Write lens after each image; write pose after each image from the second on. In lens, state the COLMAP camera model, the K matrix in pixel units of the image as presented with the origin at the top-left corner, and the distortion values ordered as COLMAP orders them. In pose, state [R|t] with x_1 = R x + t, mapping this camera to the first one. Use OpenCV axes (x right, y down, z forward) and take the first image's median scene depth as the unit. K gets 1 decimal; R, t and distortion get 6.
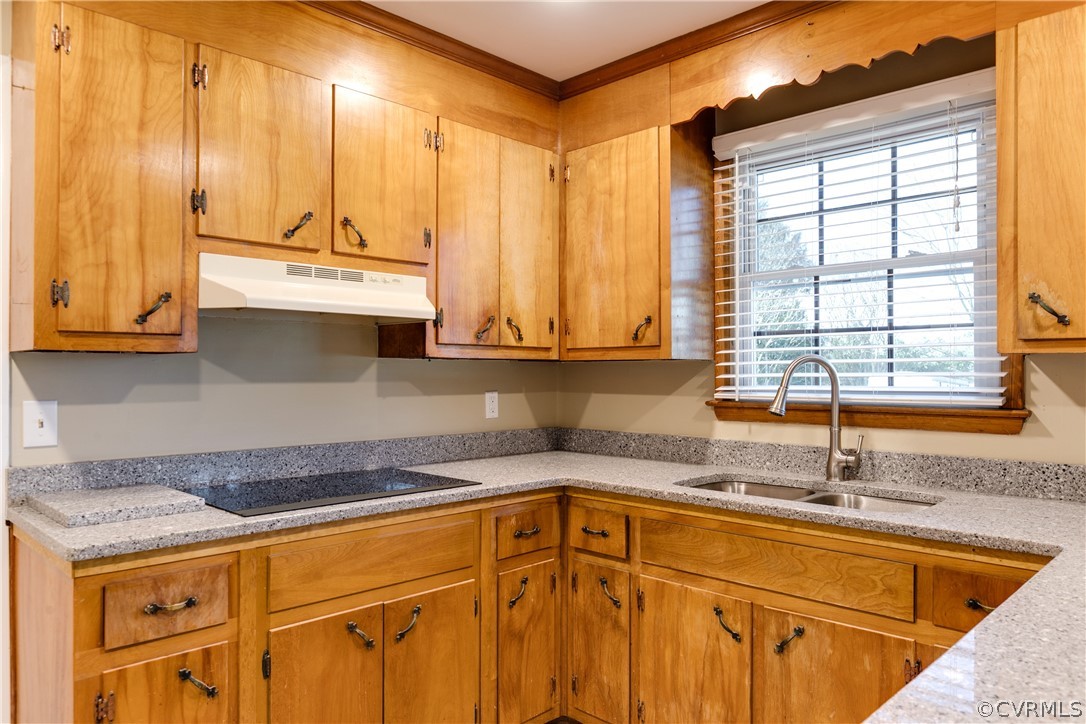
lens RADIAL K [[747.3, 0, 547.0], [0, 747.3, 367.5], [0, 0, 1]] dist [-0.022233, 0.008255]
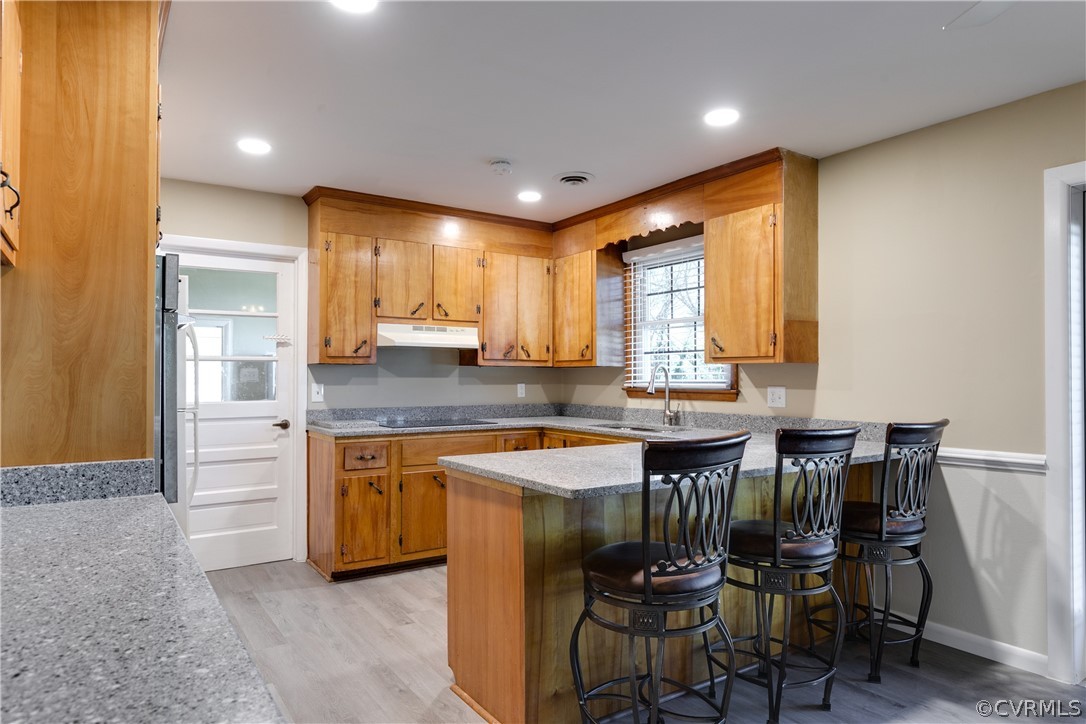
lens RADIAL K [[668.6, 0, 546.0], [0, 668.6, 368.4], [0, 0, 1]] dist [-0.000366, -0.001545]
pose [[0.980083, -0.001839, -0.198578, 0.425959], [0.000456, 0.999975, -0.007008, 0.007946], [0.198586, 0.006778, 0.980060, -0.867215]]
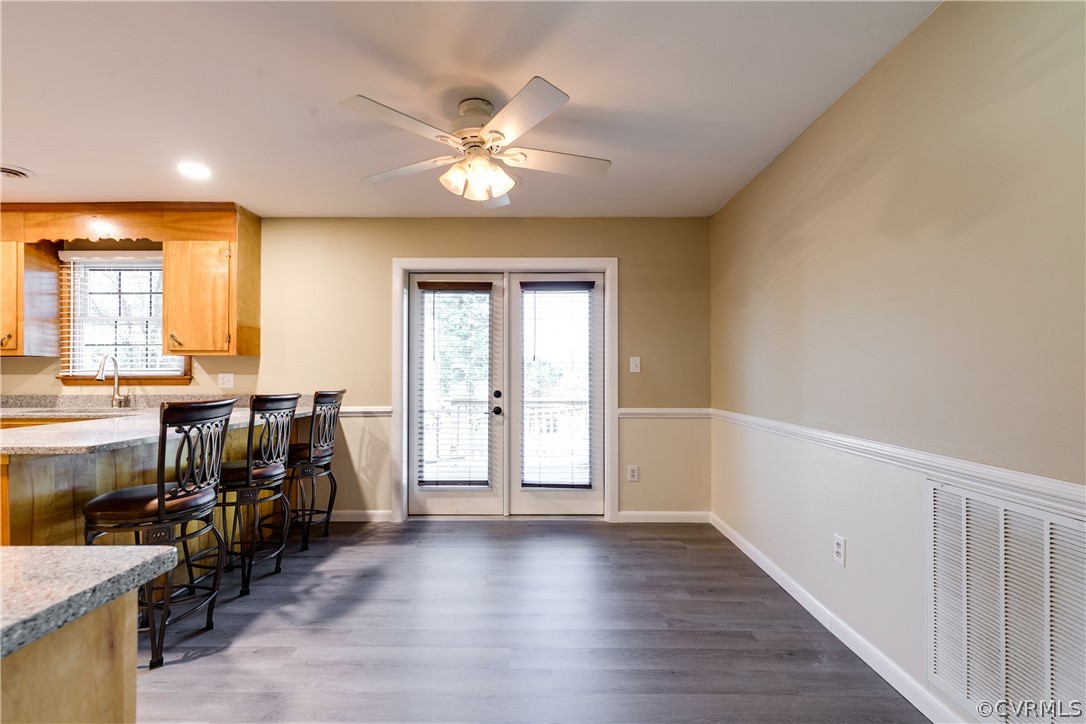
lens RADIAL K [[488.7, 0, 542.1], [0, 488.7, 368.9], [0, 0, 1]] dist [0.006933, -0.001571]
pose [[0.718821, 0.005888, 0.695170, 0.275115], [-0.001871, 0.999977, -0.006535, 0.035230], [-0.695193, 0.003397, 0.718815, -1.074044]]
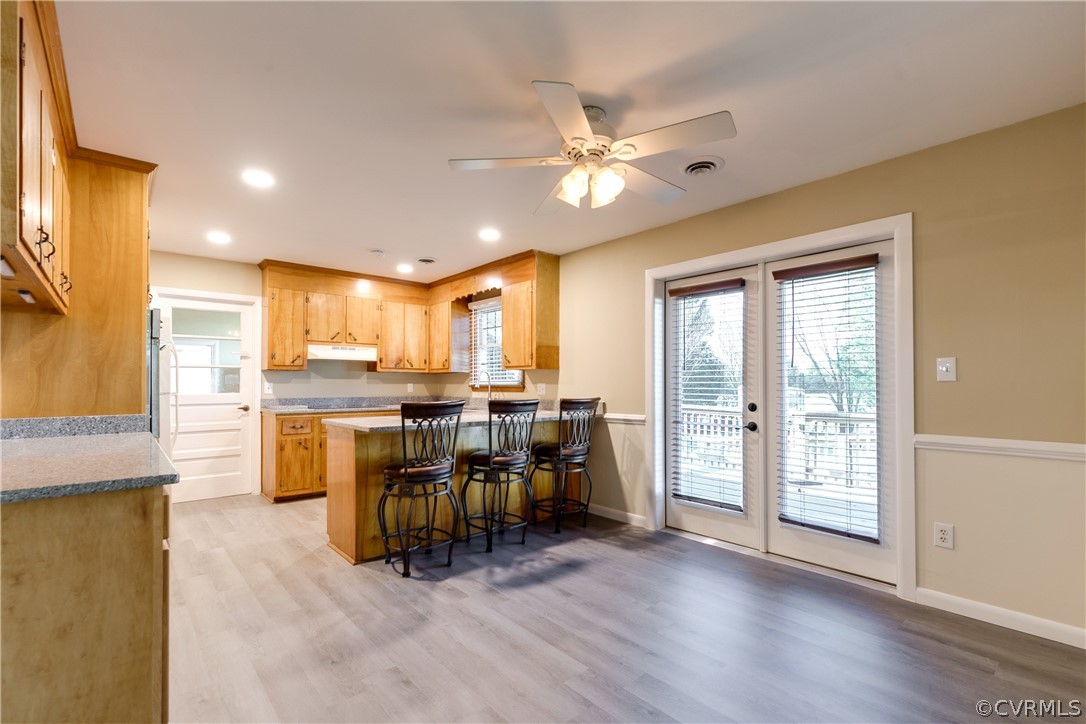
lens RADIAL K [[488.7, 0, 545.7], [0, 488.7, 378.7], [0, 0, 1]] dist [0.006933, -0.001571]
pose [[0.997198, -0.001016, -0.074800, 0.818646], [0.000514, 0.999977, -0.006730, 0.035972], [0.074805, 0.006673, 0.997176, -1.242122]]
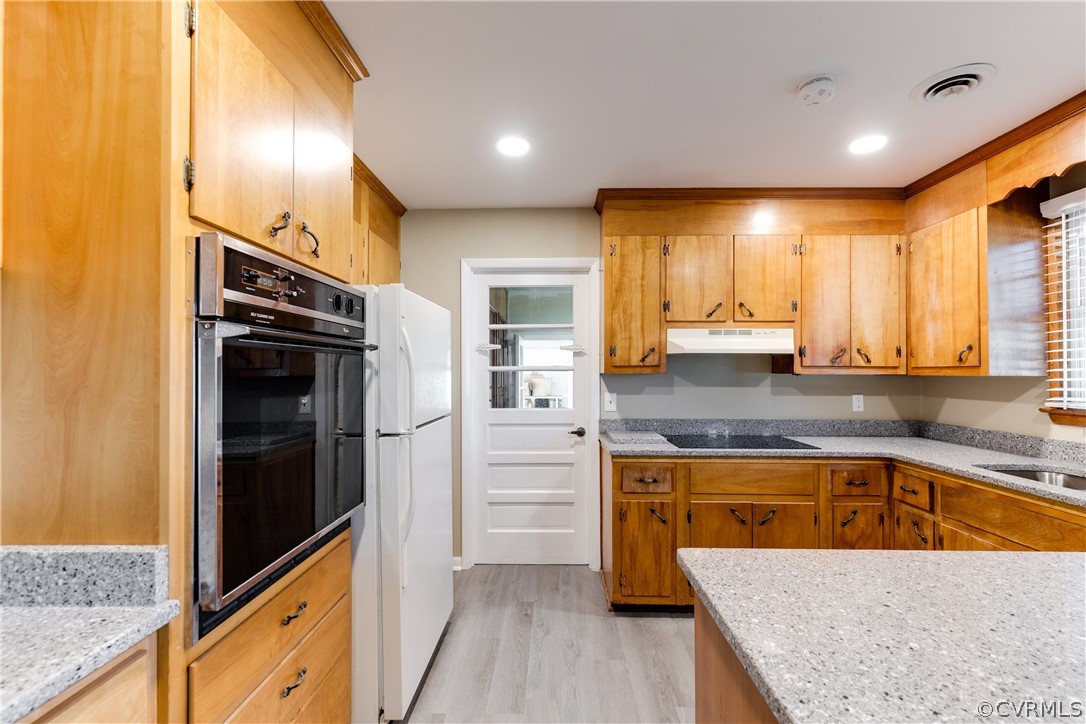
lens RADIAL K [[488.7, 0, 540.9], [0, 488.7, 365.4], [0, 0, 1]] dist [0.006933, -0.001571]
pose [[0.682866, -0.007662, -0.730504, 0.286412], [0.001886, 0.999960, -0.008724, -0.026763], [0.730541, 0.004579, 0.682853, -0.231828]]
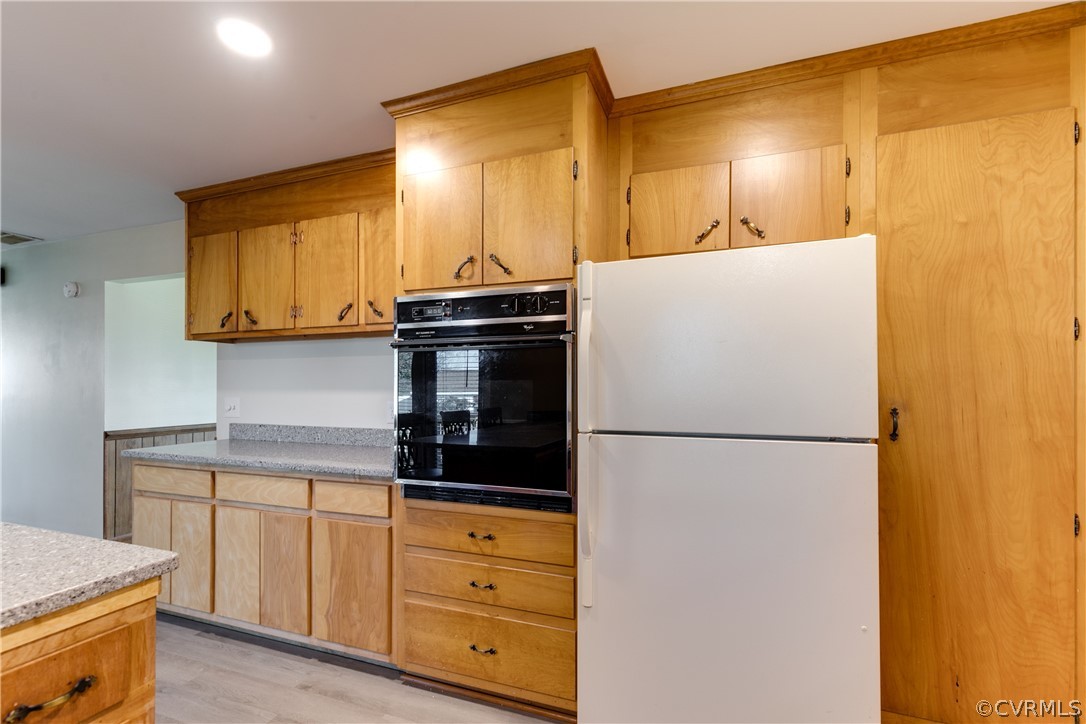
lens RADIAL K [[488.7, 0, 549.3], [0, 488.7, 382.2], [0, 0, 1]] dist [0.006933, -0.001571]
pose [[-0.907891, -0.001025, -0.419206, -0.079729], [0.003039, 0.999955, -0.009027, 0.009675], [0.419196, -0.009470, -0.907846, 0.692963]]
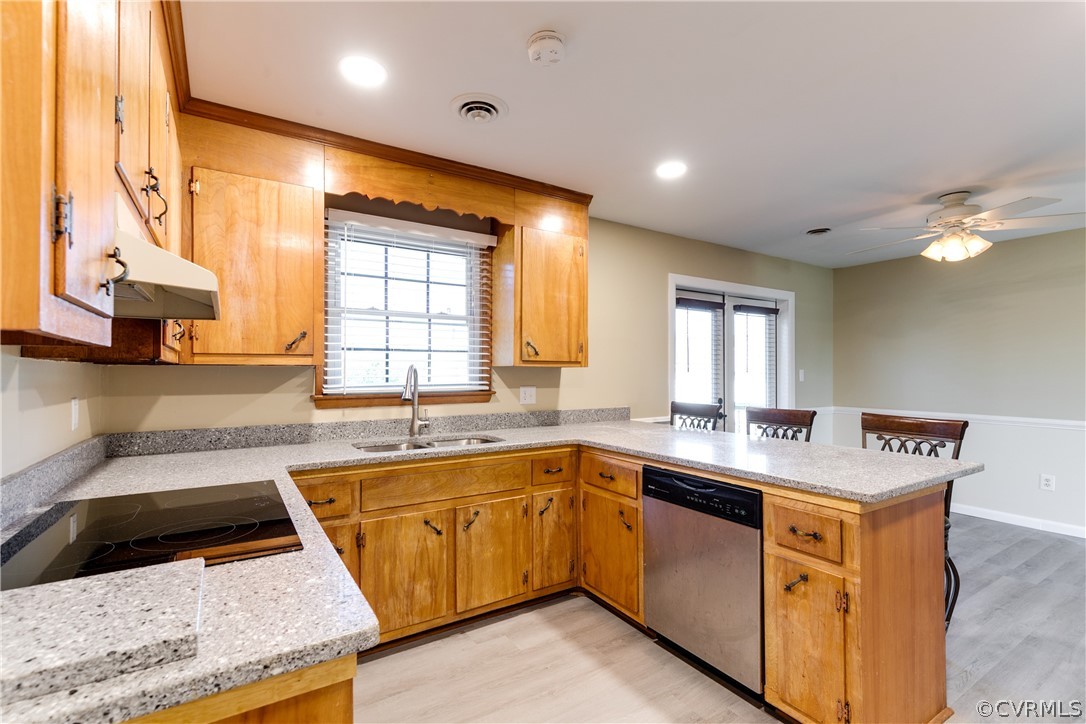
lens RADIAL K [[488.7, 0, 544.3], [0, 488.7, 366.2], [0, 0, 1]] dist [0.006933, -0.001571]
pose [[0.222418, 0.010350, 0.974896, -0.663823], [-0.005279, 0.999942, -0.009411, -0.003738], [-0.974937, -0.003053, 0.222460, 0.451643]]
